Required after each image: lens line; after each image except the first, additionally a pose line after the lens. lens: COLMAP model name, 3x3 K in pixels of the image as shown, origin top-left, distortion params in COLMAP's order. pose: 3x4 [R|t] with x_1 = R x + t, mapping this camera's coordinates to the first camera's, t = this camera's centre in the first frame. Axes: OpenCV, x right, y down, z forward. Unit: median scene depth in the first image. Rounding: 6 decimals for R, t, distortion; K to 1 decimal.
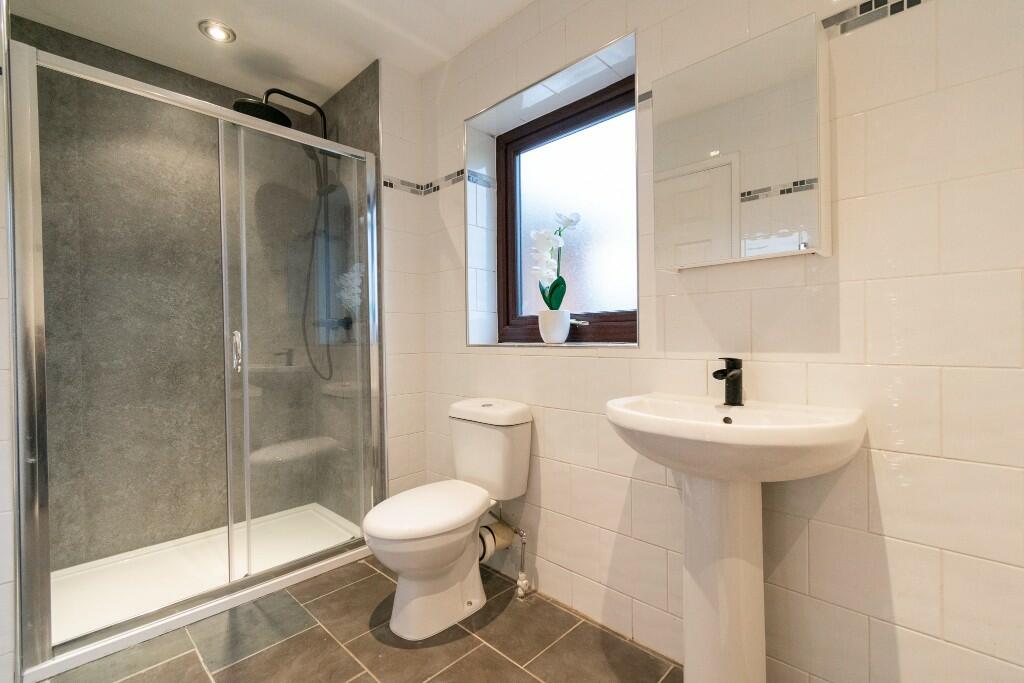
lens RADIAL K [[451.3, 0, 512.0], [0, 451.3, 341.5], [0, 0, 1]] dist [0.000941, -0.000226]
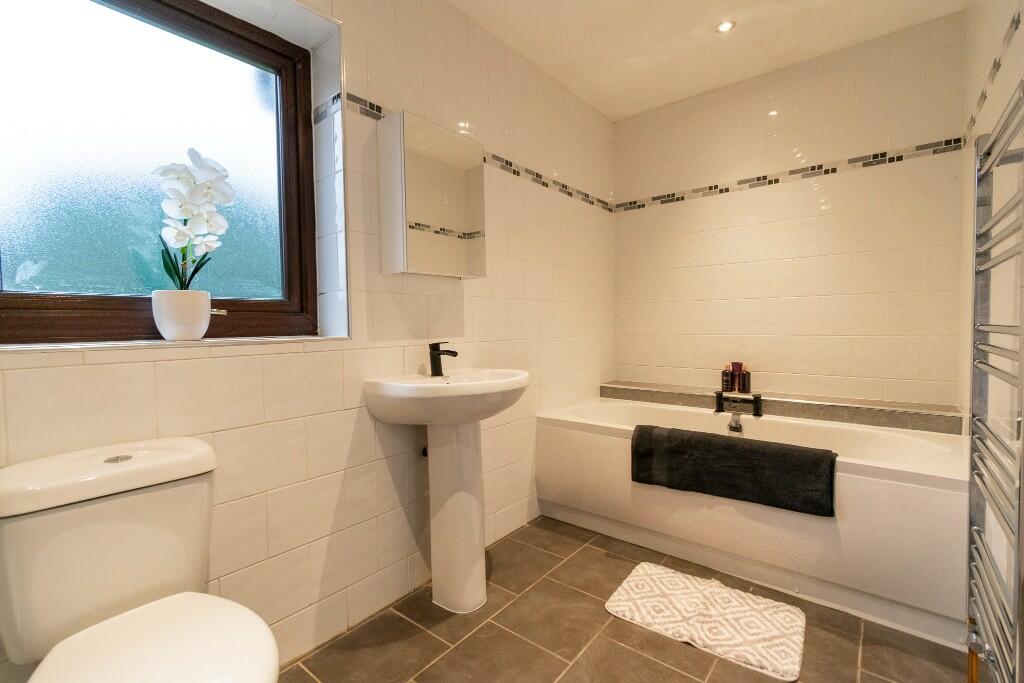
lens RADIAL K [[424.9, 0, 512.0], [0, 424.9, 341.5], [0, 0, 1]] dist [-0.001160, -0.000113]
pose [[-0.048417, -0.030747, 0.998354, -0.663326], [0.024957, 0.999177, 0.031982, -0.002840], [-0.998515, 0.026464, -0.047609, 0.644405]]
